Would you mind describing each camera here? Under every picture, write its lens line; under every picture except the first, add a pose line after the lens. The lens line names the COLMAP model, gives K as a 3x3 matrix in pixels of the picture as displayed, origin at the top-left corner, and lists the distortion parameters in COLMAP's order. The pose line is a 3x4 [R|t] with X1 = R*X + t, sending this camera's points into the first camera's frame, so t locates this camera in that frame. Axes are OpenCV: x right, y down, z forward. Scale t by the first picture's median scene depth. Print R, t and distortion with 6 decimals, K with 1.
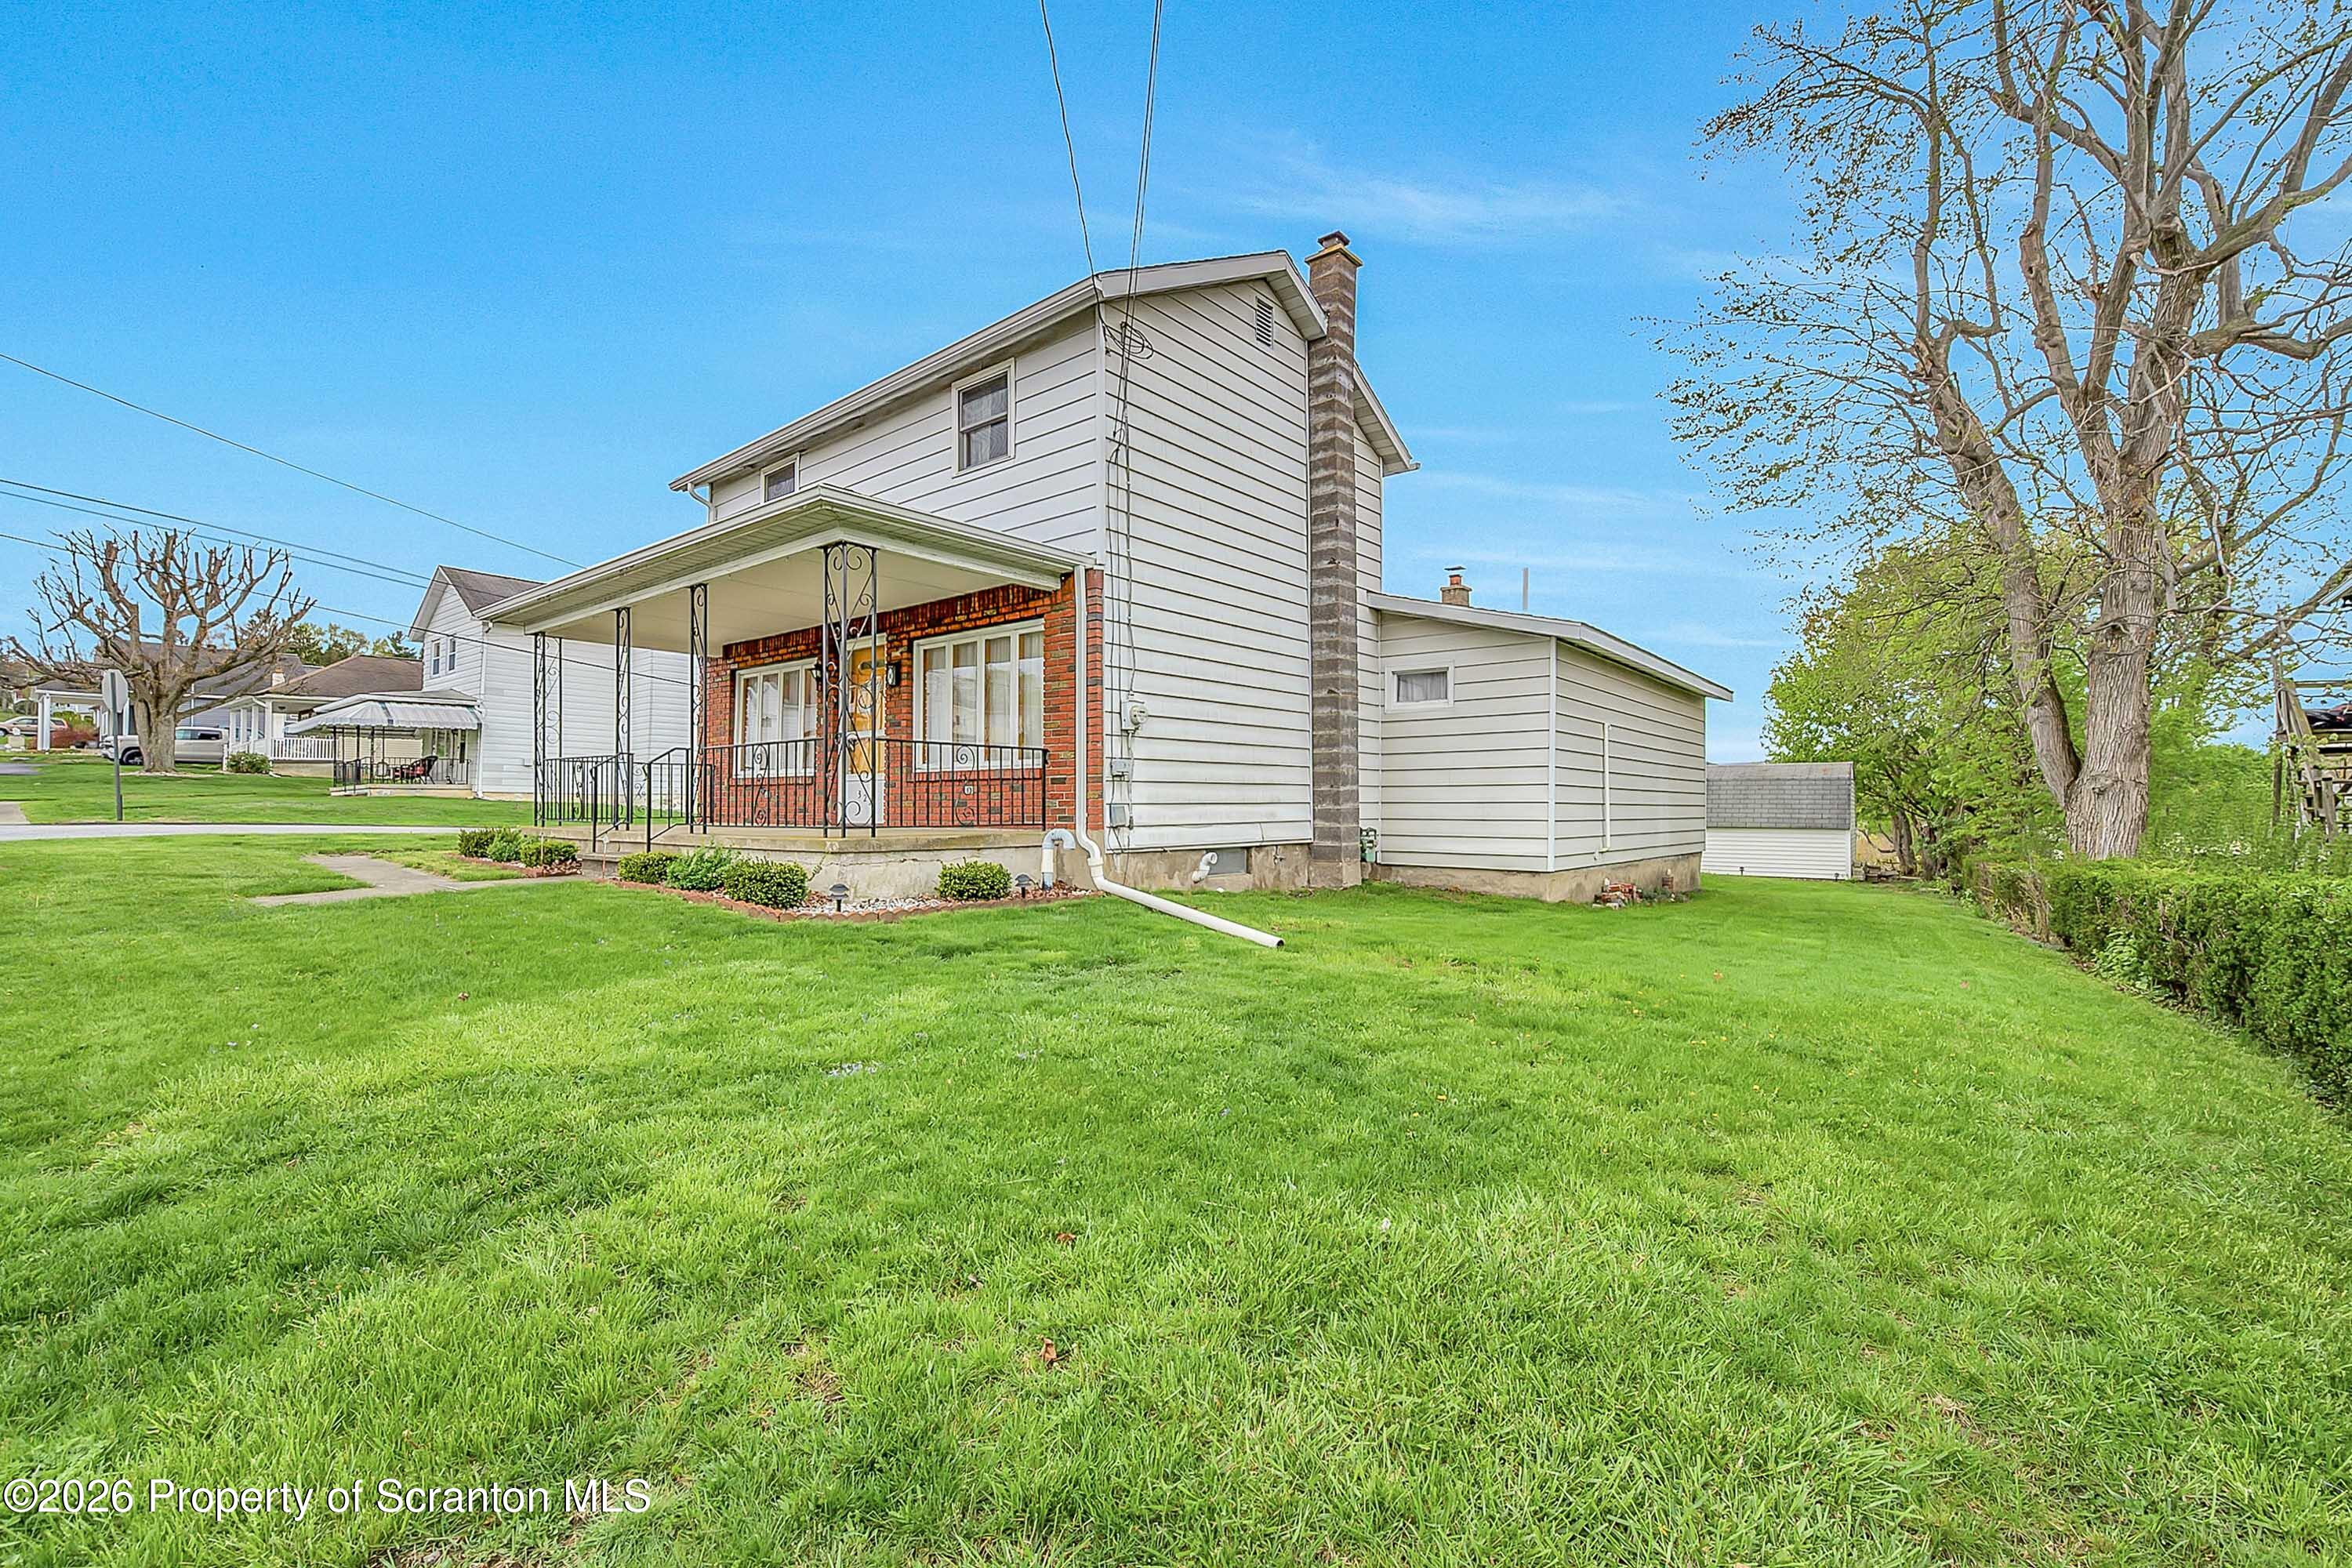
lens RADIAL K [[987.0, 0, 1171.0], [0, 987.0, 794.2], [0, 0, 1]] dist [-0.001281, 0.000899]
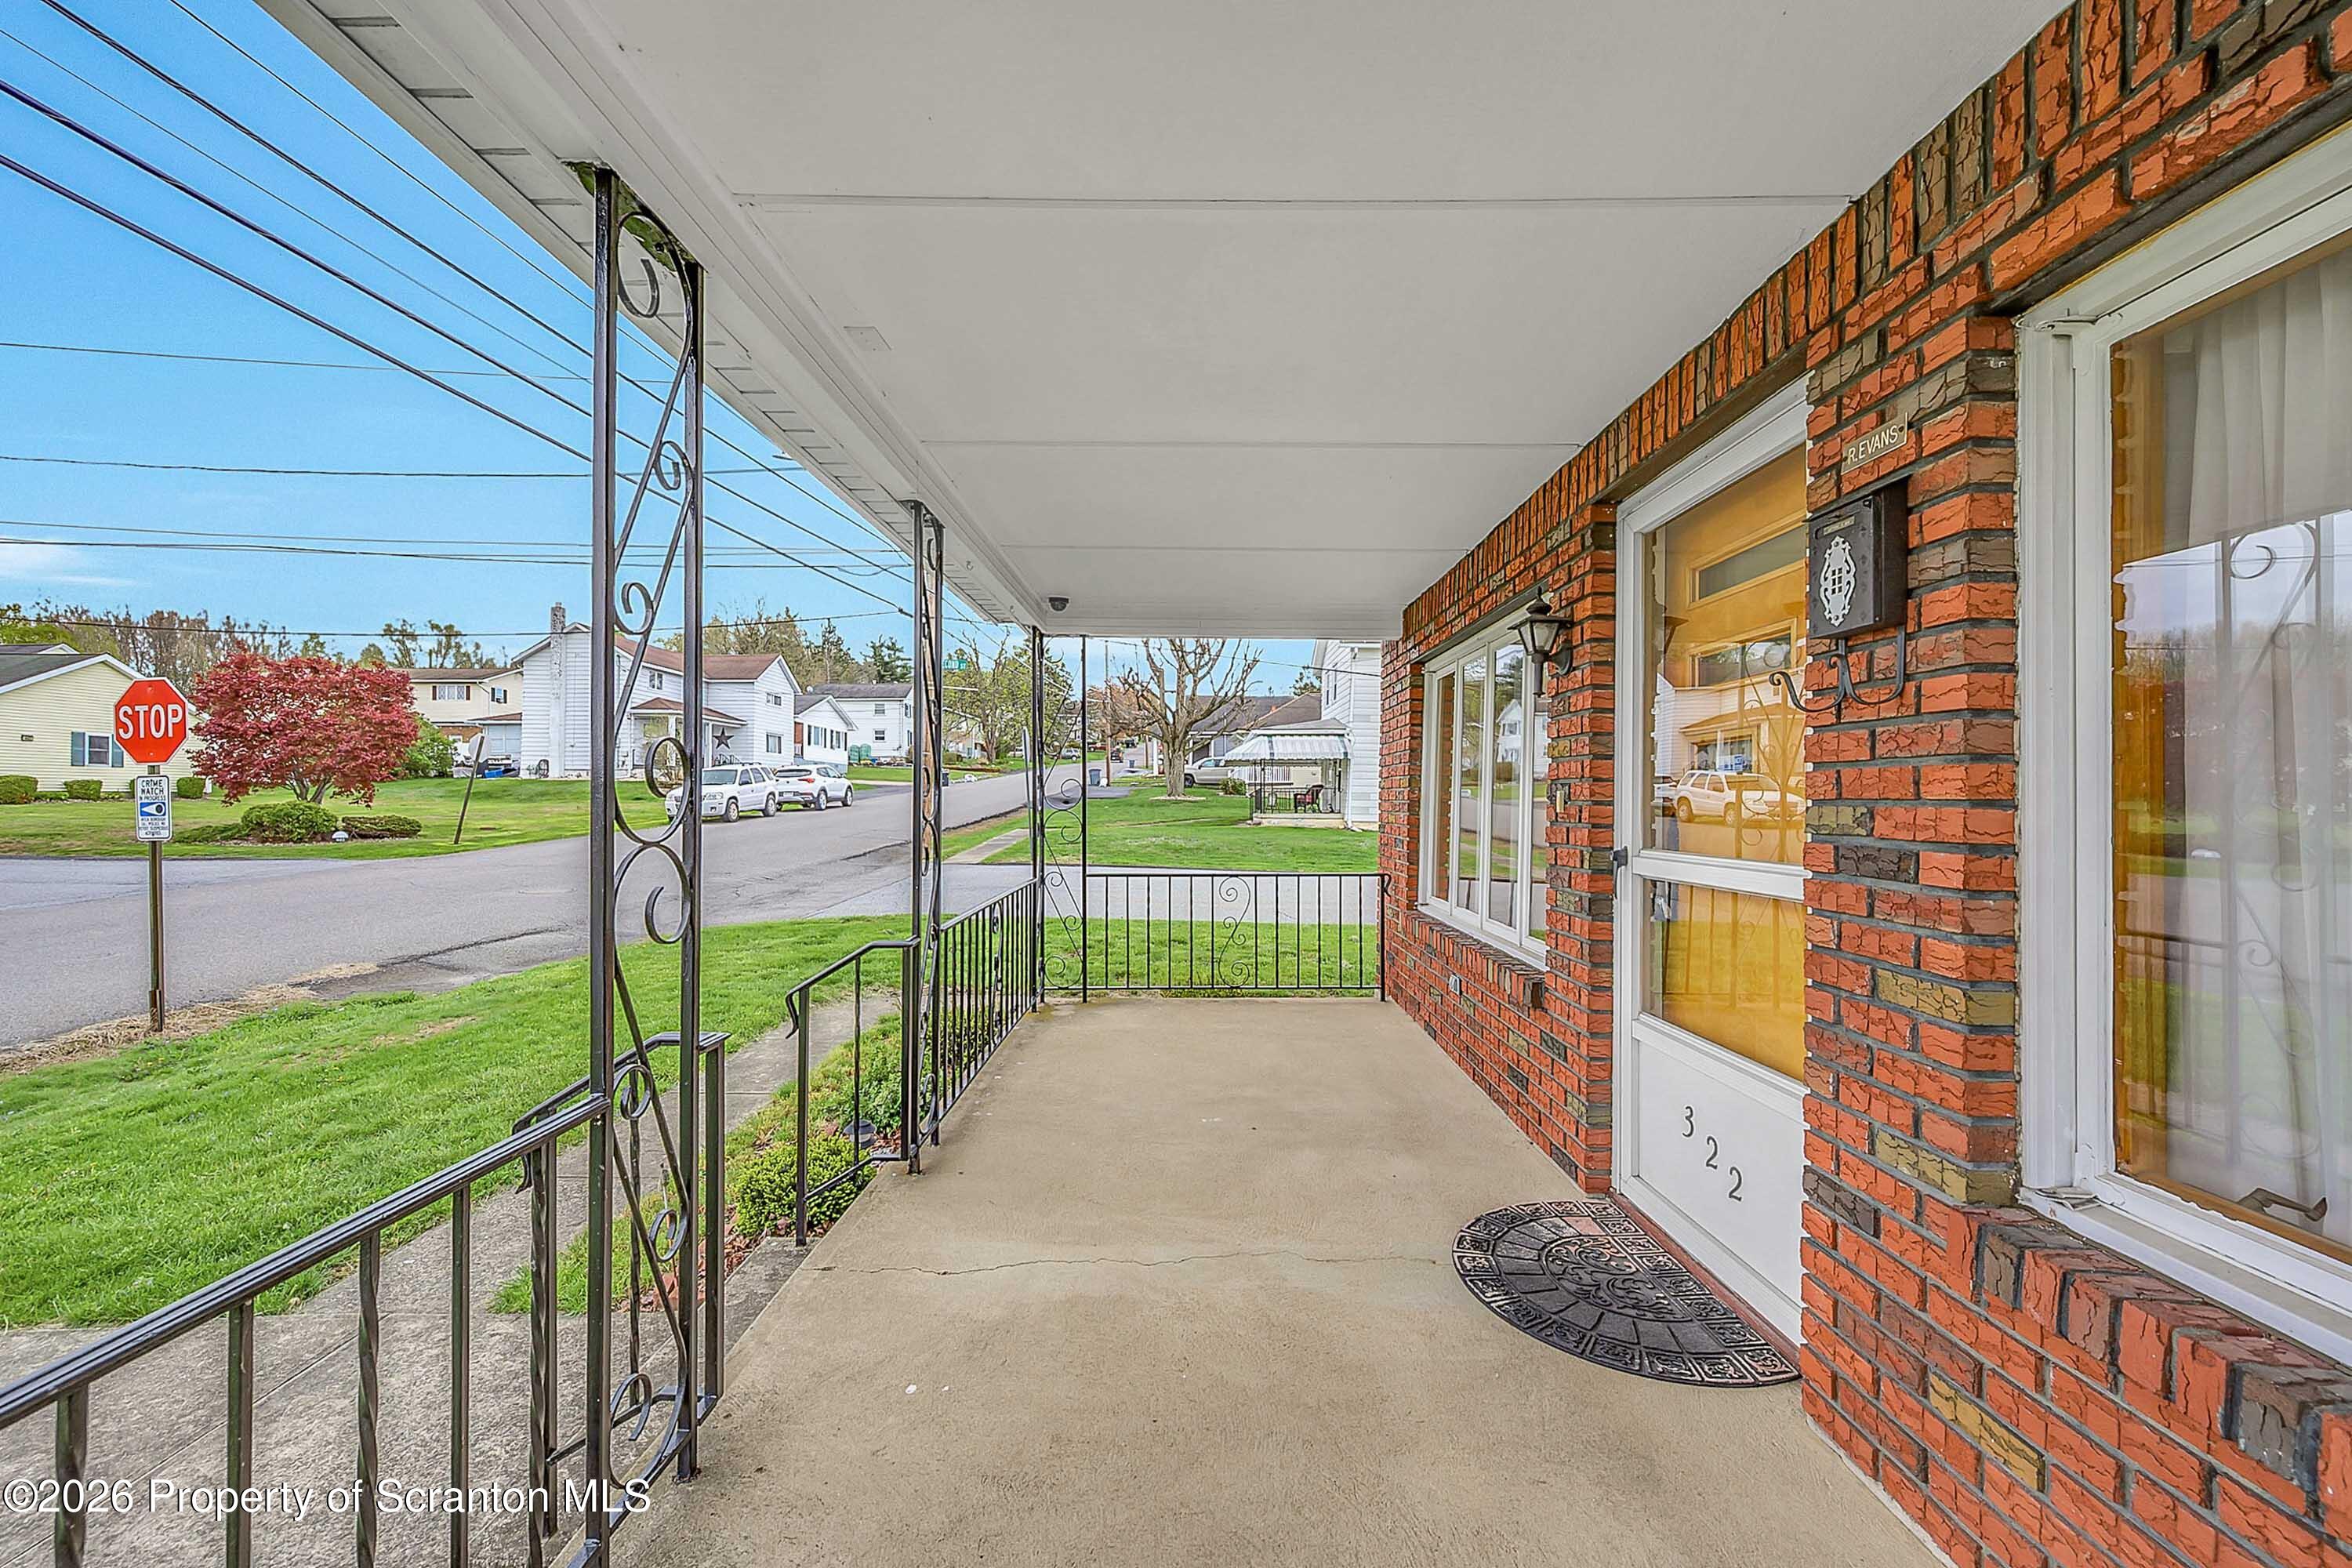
lens RADIAL K [[987.0, 0, 1169.9], [0, 987.0, 796.3], [0, 0, 1]] dist [-0.001281, 0.000899]
pose [[0.647592, -0.004332, -0.761975, -0.228323], [0.000974, 0.999988, -0.004857, -0.080682], [0.761987, 0.002404, 0.647588, 0.797172]]
